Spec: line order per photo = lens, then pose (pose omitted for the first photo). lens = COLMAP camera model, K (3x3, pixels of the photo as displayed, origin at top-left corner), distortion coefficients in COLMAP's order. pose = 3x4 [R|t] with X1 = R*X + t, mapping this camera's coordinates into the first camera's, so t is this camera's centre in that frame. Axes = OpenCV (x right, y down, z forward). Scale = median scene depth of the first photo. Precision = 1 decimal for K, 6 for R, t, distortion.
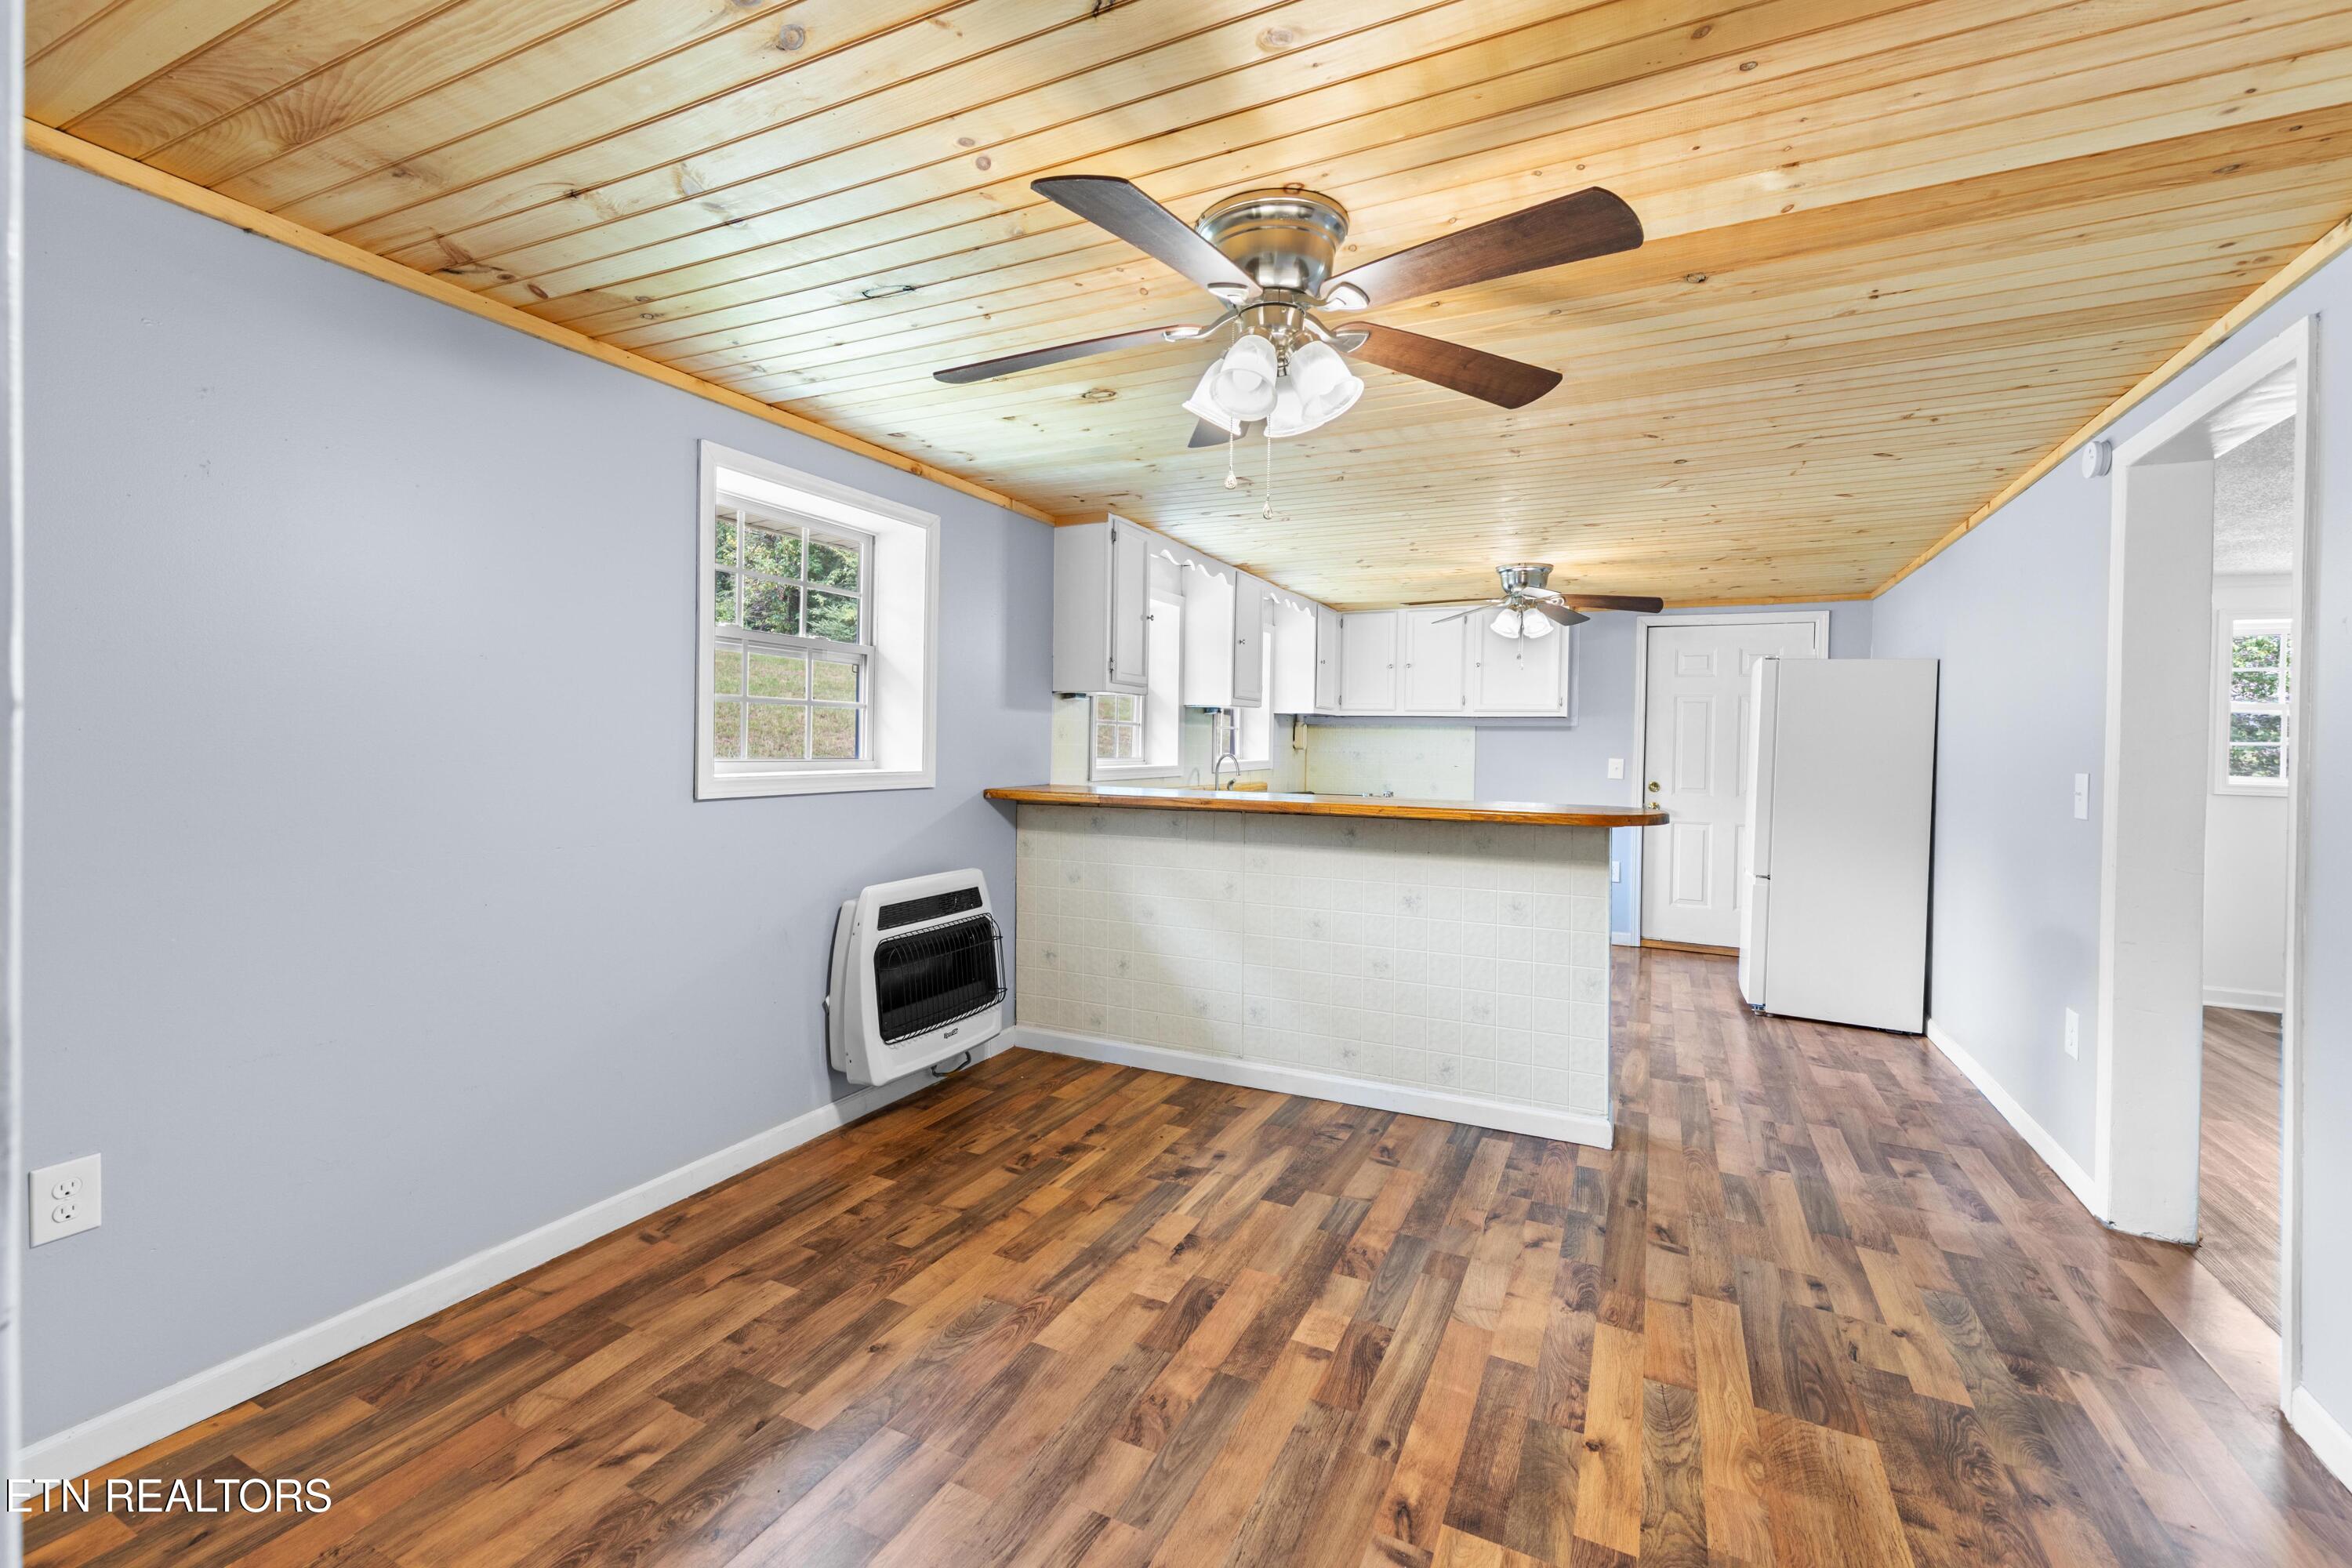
lens RADIAL K [[959.4, 0, 1153.2], [0, 959.4, 742.4], [0, 0, 1]] dist [-0.002623, -0.000143]
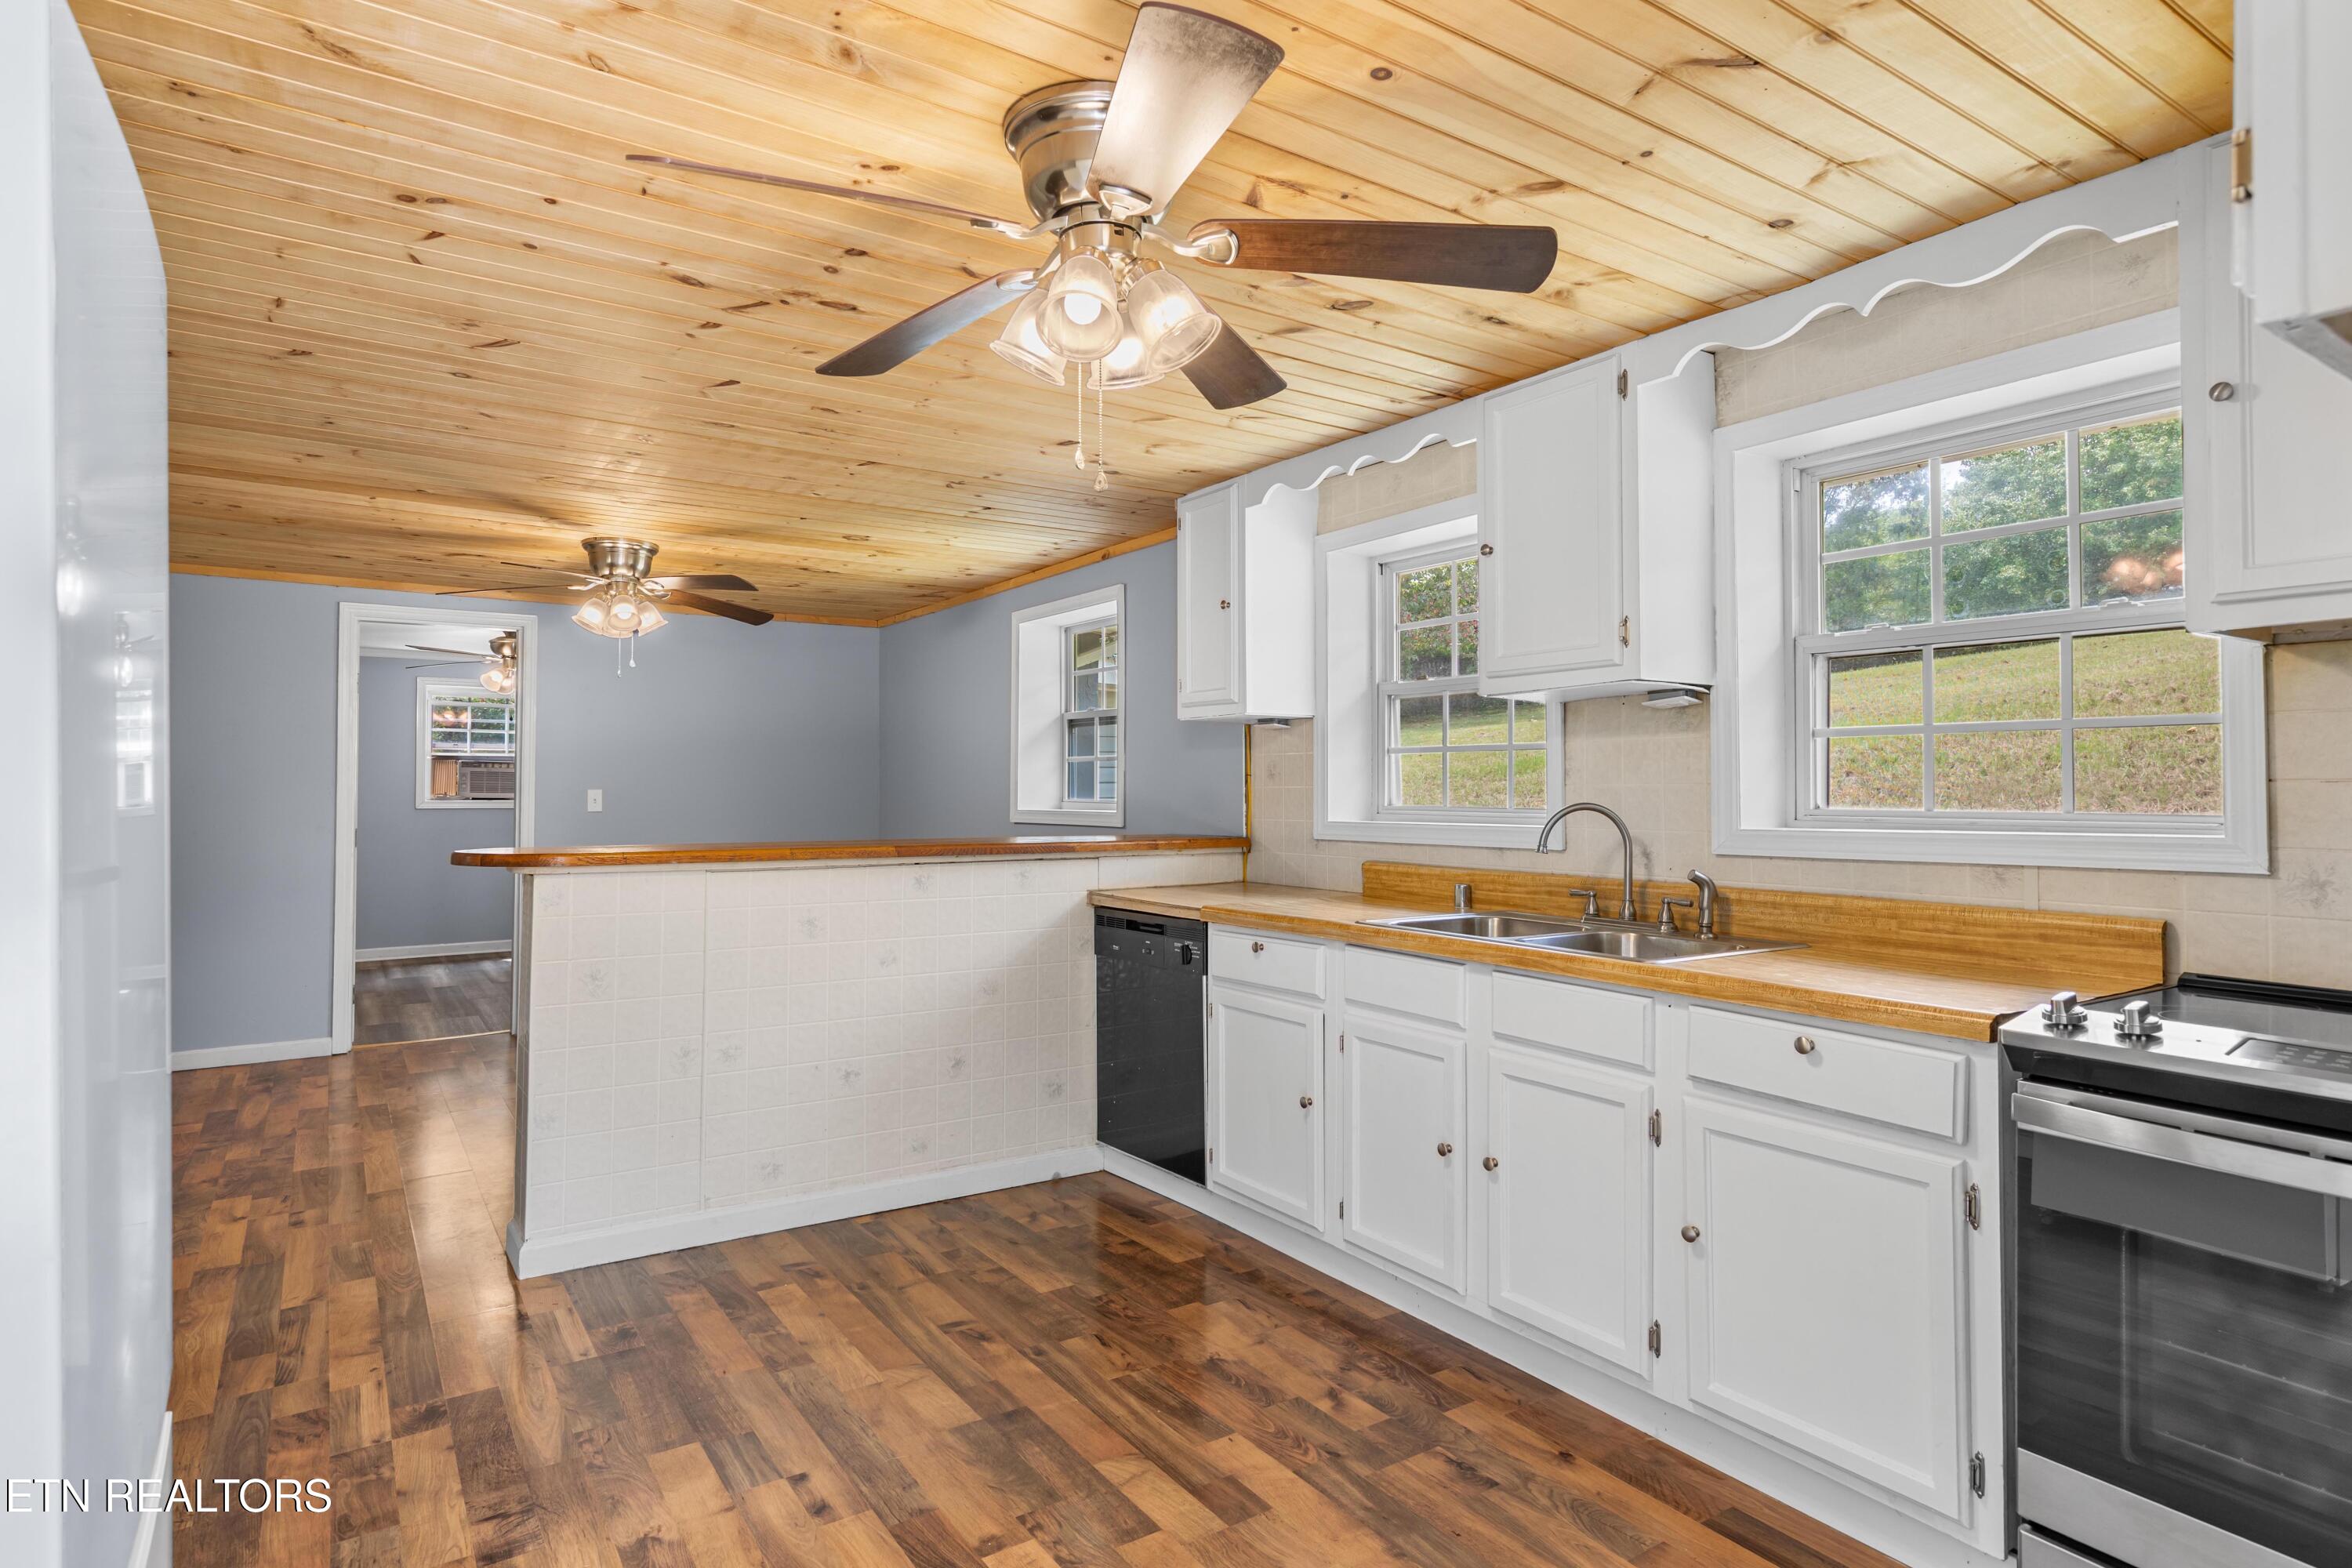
lens RADIAL K [[1279.9, 0, 1166.9], [0, 1279.9, 782.8], [0, 0, 1]] dist [-0.000619, 0.000159]
pose [[-0.483540, -0.030437, -0.874793, 0.840520], [-0.016872, 0.999534, -0.025451, 0.021112], [0.875159, 0.002453, -0.483828, 1.446564]]
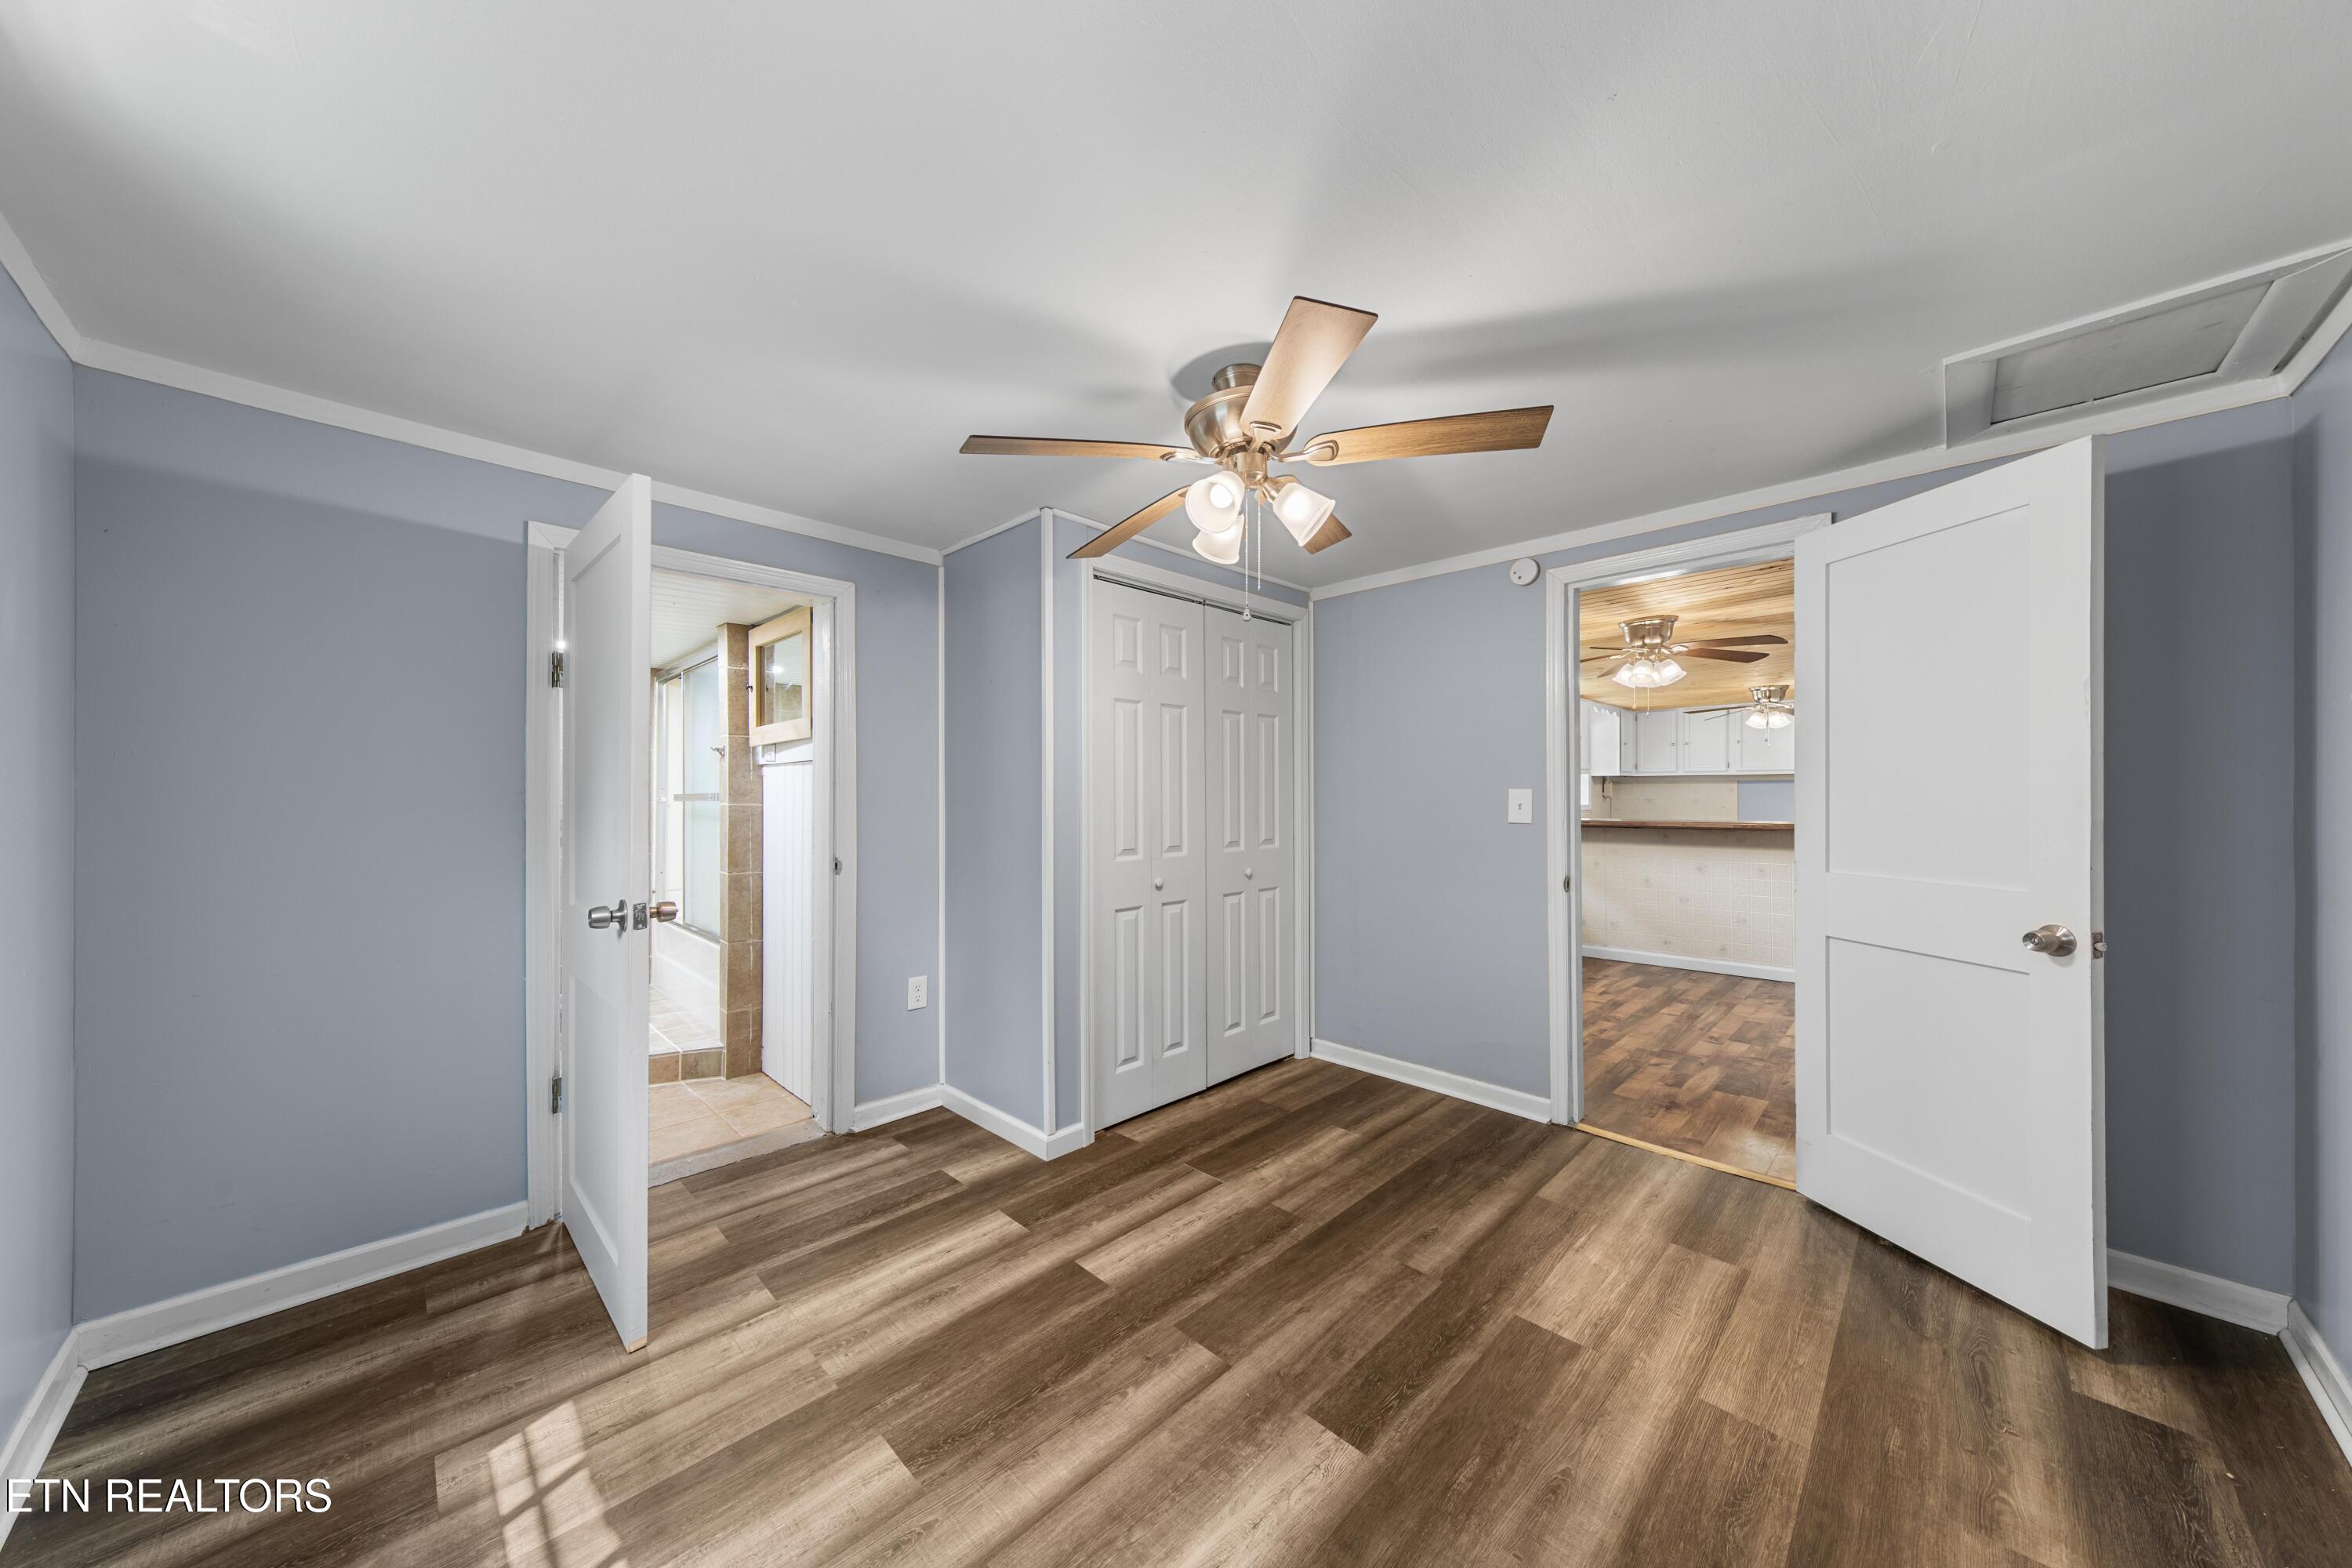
lens RADIAL K [[786.7, 0, 1153.8], [0, 786.7, 794.0], [0, 0, 1]] dist [0.002268, 0.000046]
pose [[0.949394, -0.022463, -0.313285, -0.388965], [0.019669, 0.999734, -0.012075, 0.002930], [0.313472, 0.005302, 0.949583, -1.213407]]
